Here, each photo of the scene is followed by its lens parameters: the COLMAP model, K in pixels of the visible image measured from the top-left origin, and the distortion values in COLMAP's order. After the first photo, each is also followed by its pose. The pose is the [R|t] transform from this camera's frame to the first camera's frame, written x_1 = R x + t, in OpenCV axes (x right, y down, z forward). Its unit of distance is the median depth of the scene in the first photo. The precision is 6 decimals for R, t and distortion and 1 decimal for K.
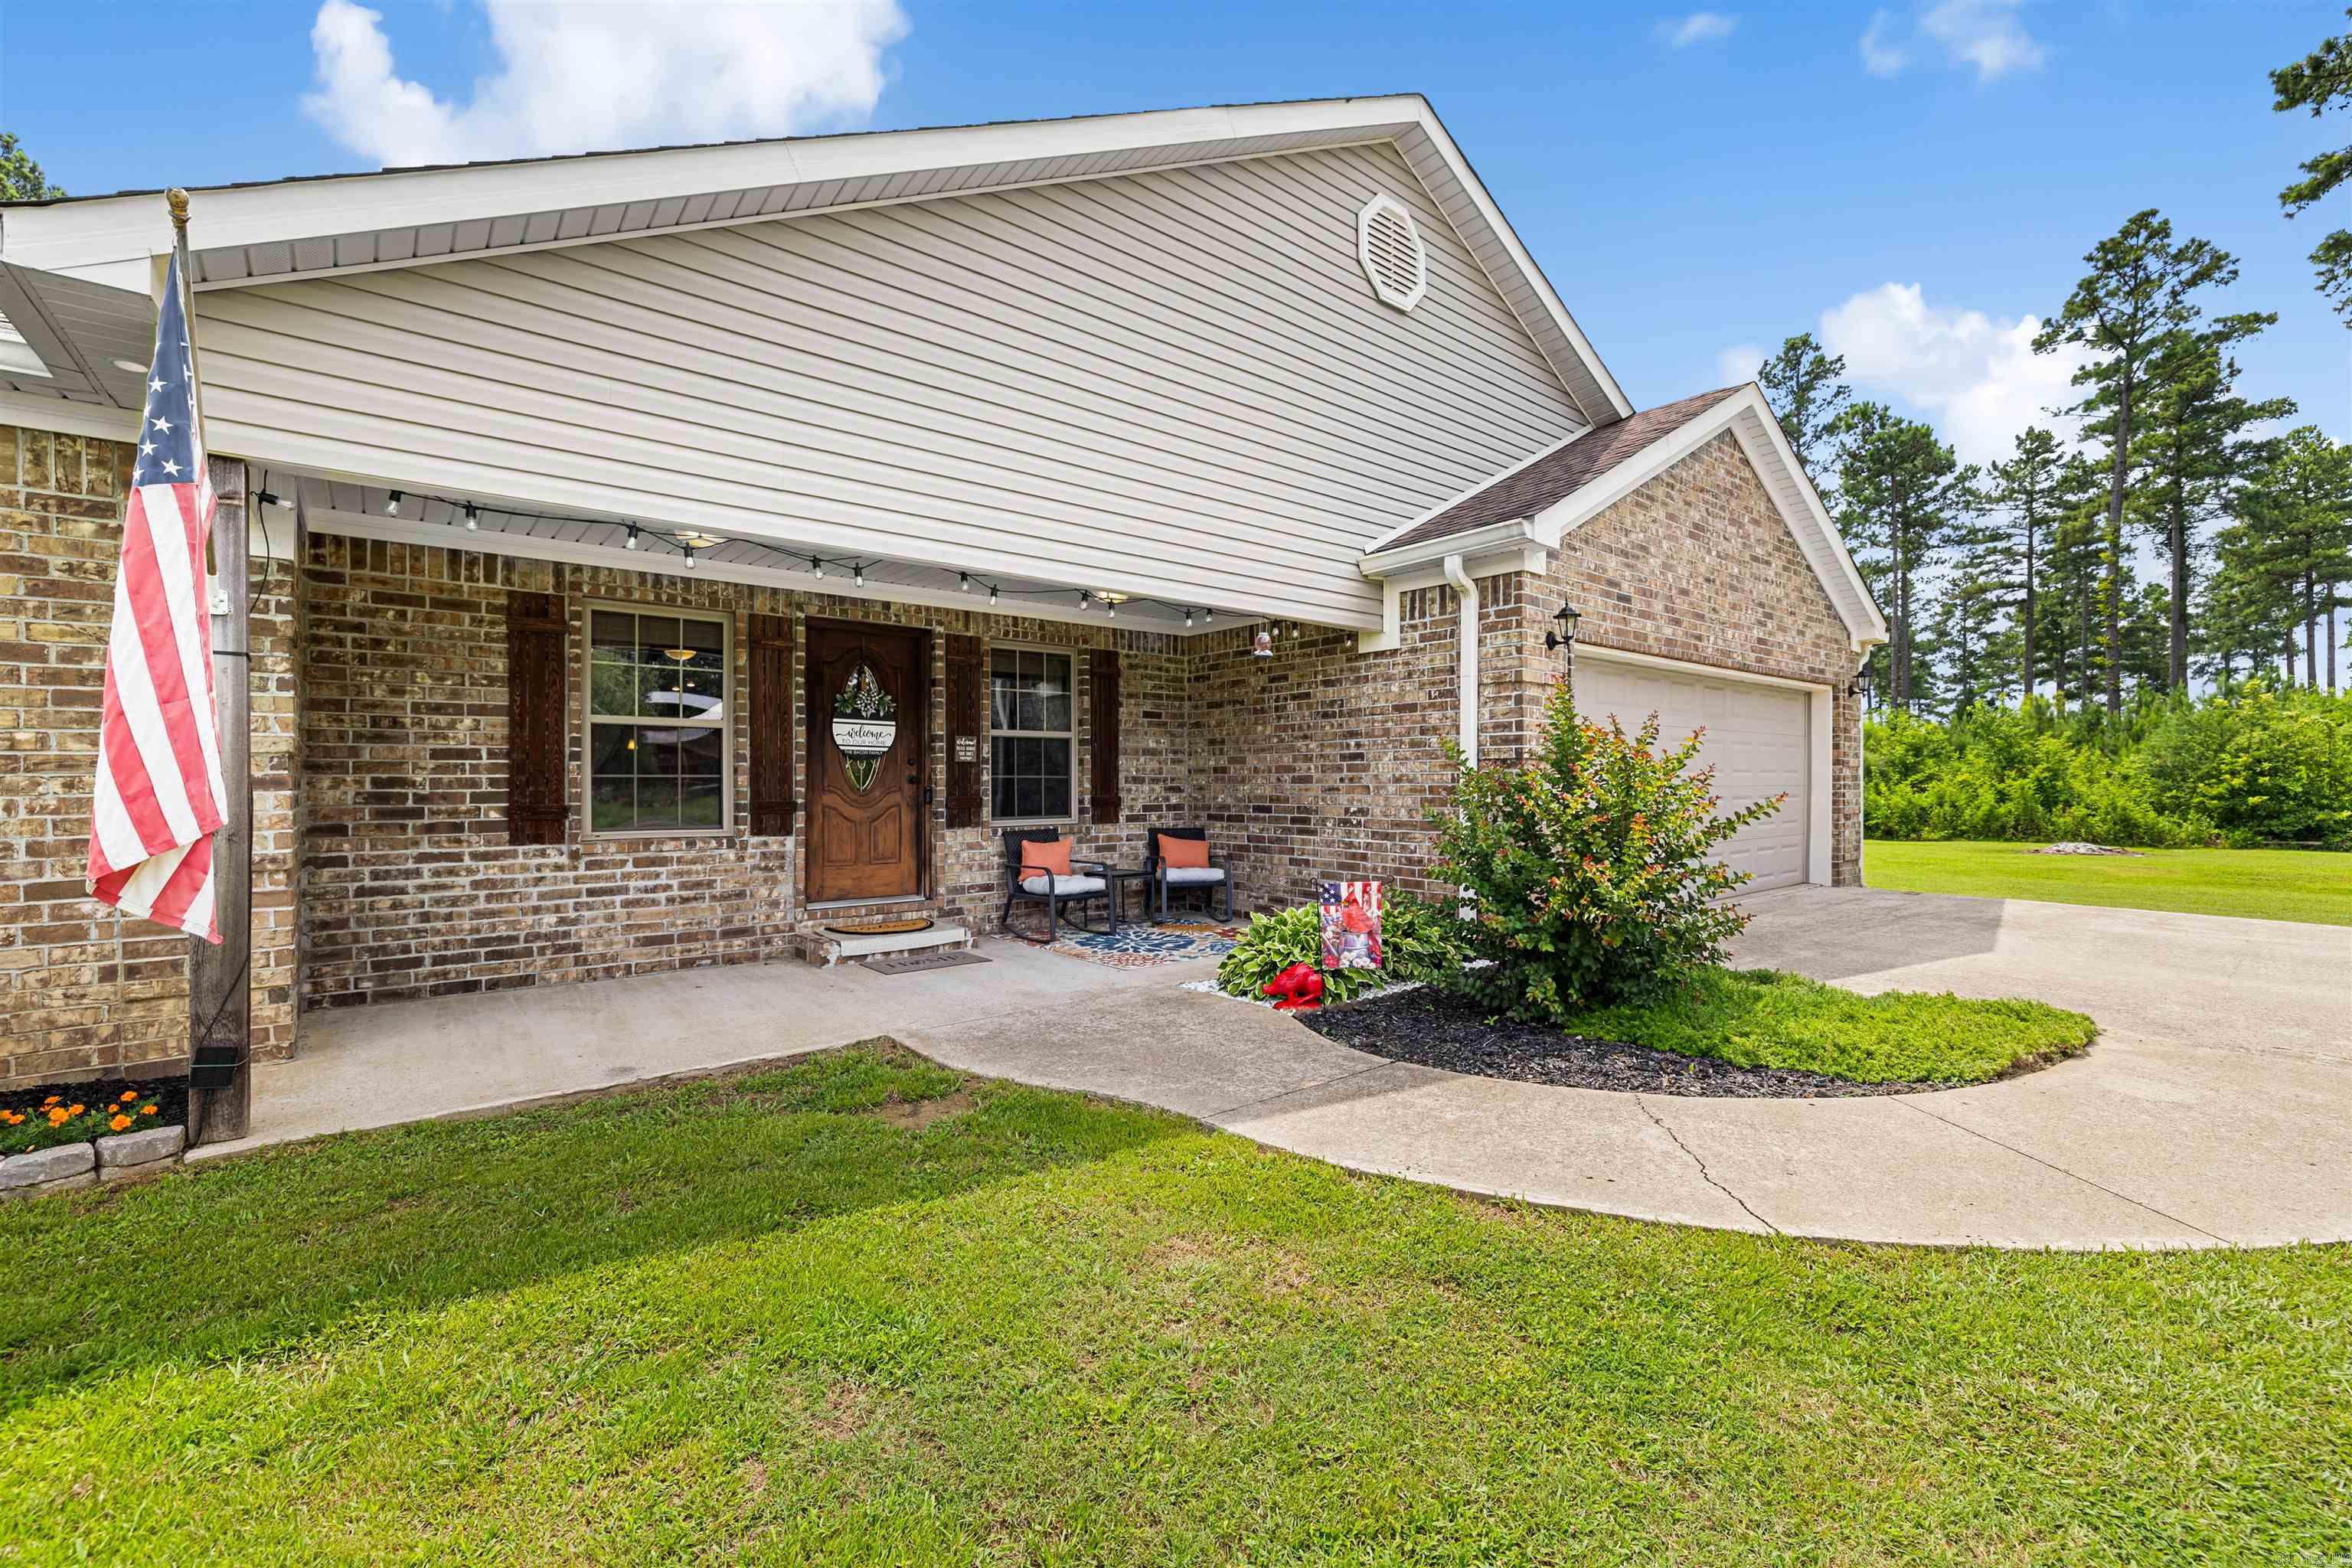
lens RADIAL K [[996.4, 0, 1178.3], [0, 996.4, 781.3], [0, 0, 1]] dist [-0.001324, 0.000084]
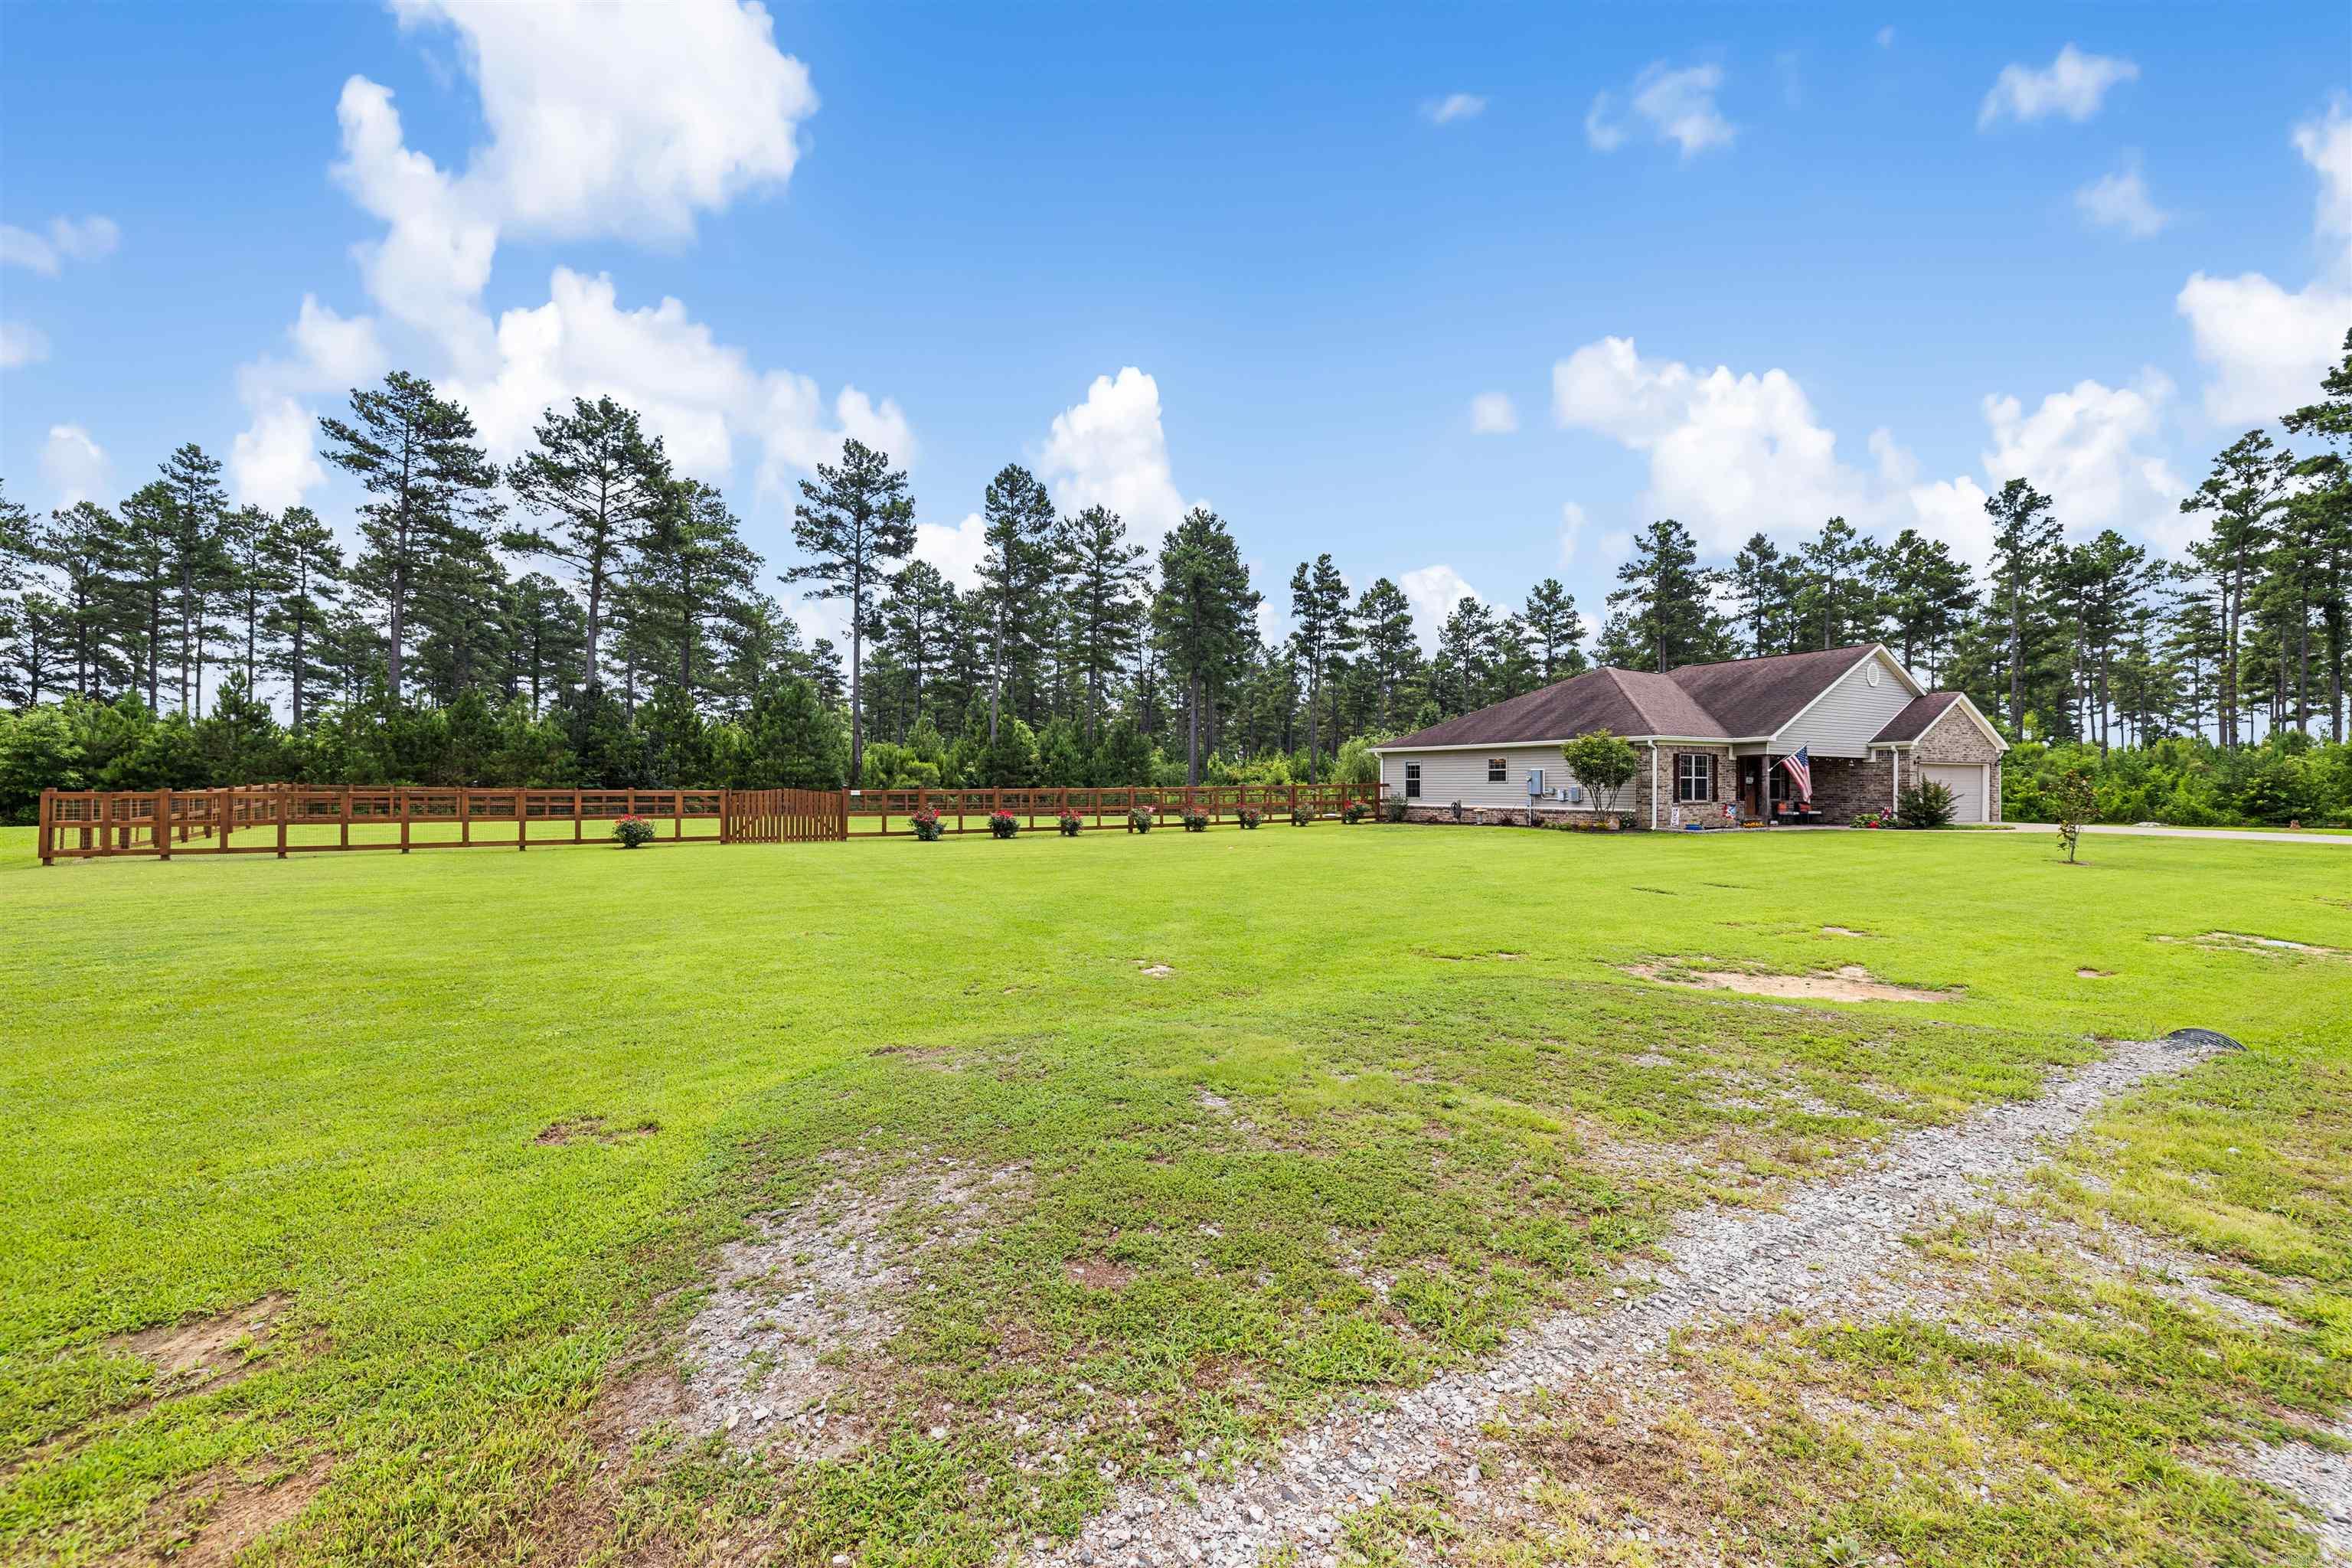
lens RADIAL K [[996.4, 0, 1180.3], [0, 996.4, 785.0], [0, 0, 1]] dist [-0.001324, 0.000084]
pose [[0.986741, 0.004332, -0.162246, -2.260988], [-0.004517, 0.999990, -0.000772, -0.009524], [0.162241, 0.001495, 0.986750, -4.171459]]
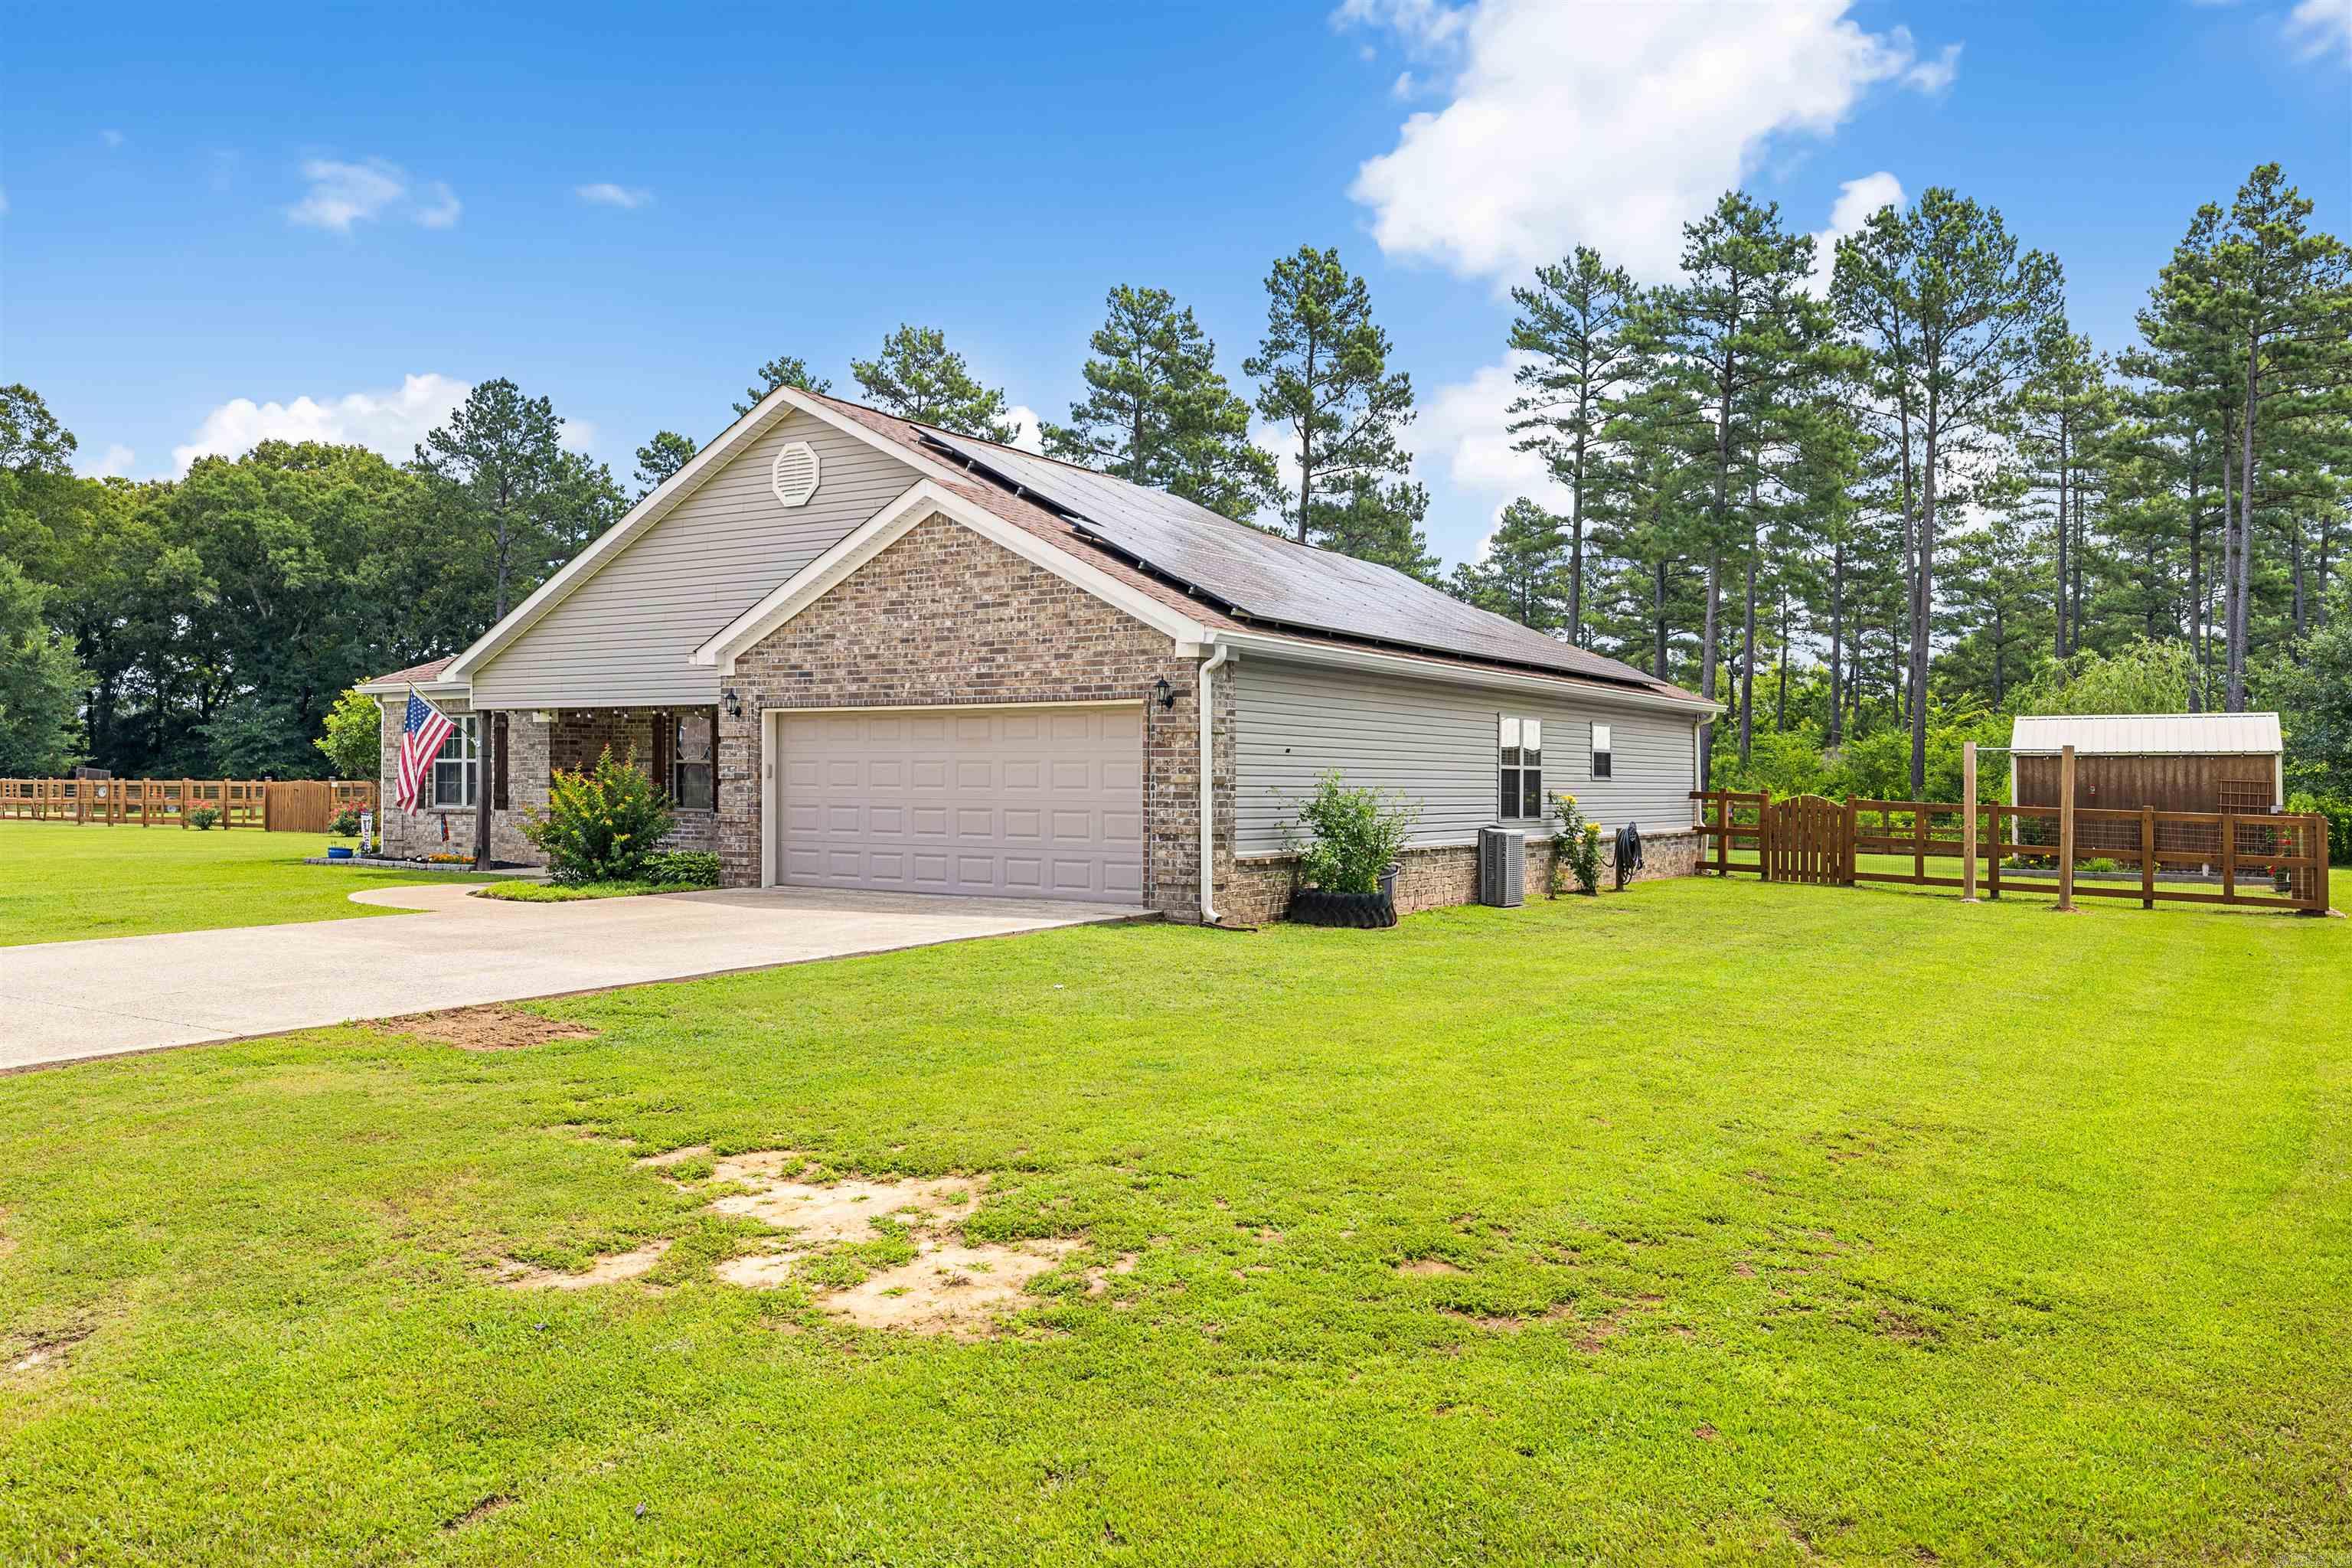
lens RADIAL K [[1721.5, 0, 1140.0], [0, 1721.5, 784.9], [0, 0, 1]] dist [-0.004737, -0.004033]
pose [[0.286453, 0.007589, -0.958064, 3.290492], [-0.007445, 0.999956, 0.005695, -0.033011], [0.958065, 0.005501, 0.286497, 0.766501]]
